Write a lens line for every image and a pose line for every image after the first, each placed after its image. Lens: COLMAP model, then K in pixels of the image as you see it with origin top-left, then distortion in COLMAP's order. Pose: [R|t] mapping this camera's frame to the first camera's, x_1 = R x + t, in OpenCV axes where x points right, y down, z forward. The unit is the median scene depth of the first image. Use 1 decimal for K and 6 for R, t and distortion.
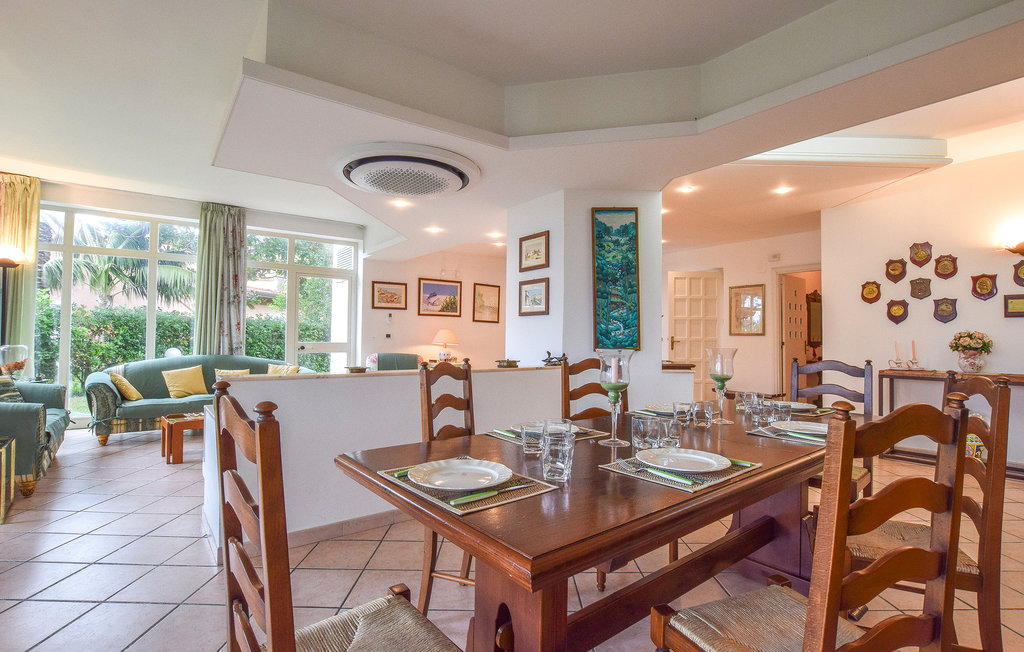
lens RADIAL K [[497.6, 0, 512.0], [0, 497.6, 326.0], [0, 0, 1]] dist [-0.000576, -0.000212]
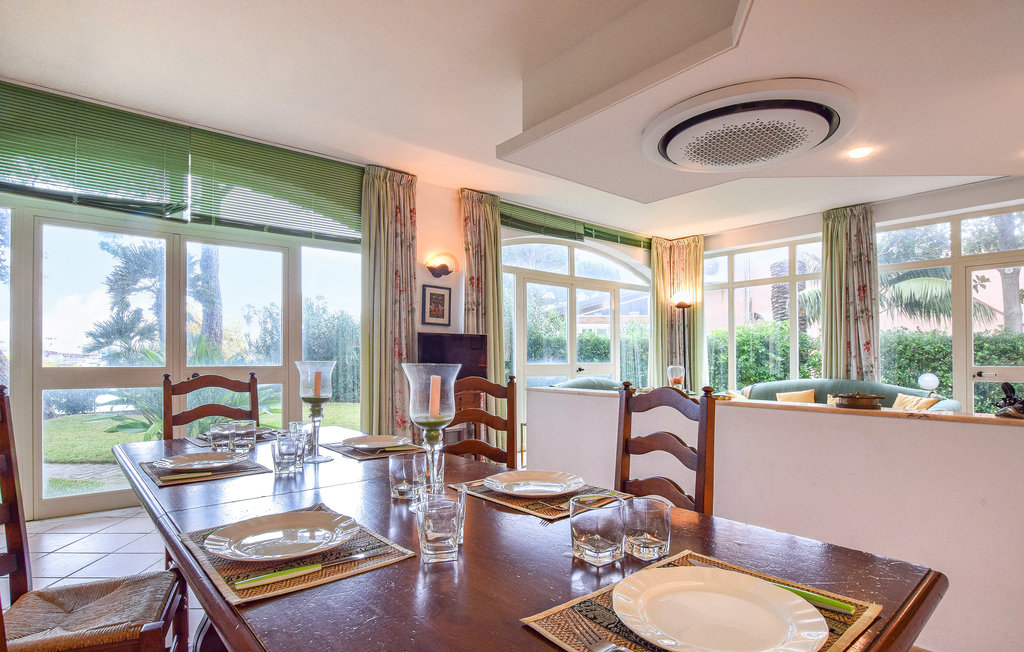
lens RADIAL K [[541.9, 0, 512.8], [0, 541.9, 352.0], [0, 0, 1]] dist [-0.001616, -0.000057]
pose [[0.052545, -0.021501, -0.998387, 0.331713], [0.021643, 0.999558, -0.020387, 0.016534], [0.998384, -0.020537, 0.052987, 0.362207]]
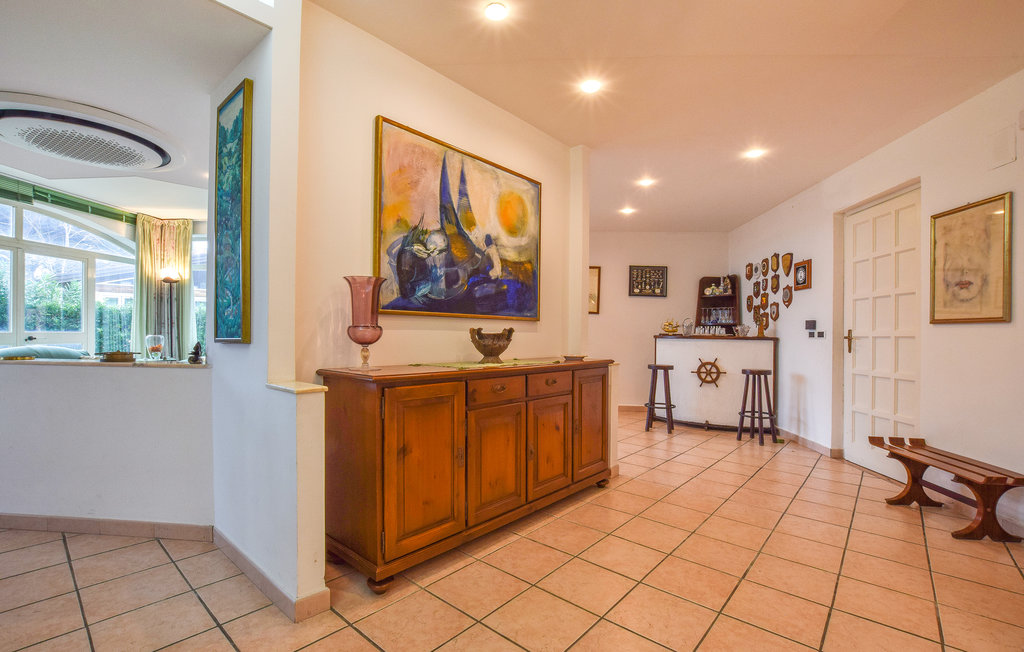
lens RADIAL K [[473.1, 0, 505.8], [0, 473.1, 328.2], [0, 0, 1]] dist [0.011709, -0.000033]
pose [[0.727728, -0.007576, -0.685824, 0.543646], [0.009747, 0.999952, -0.000703, 0.022526], [0.685797, -0.006173, 0.727767, 0.513784]]
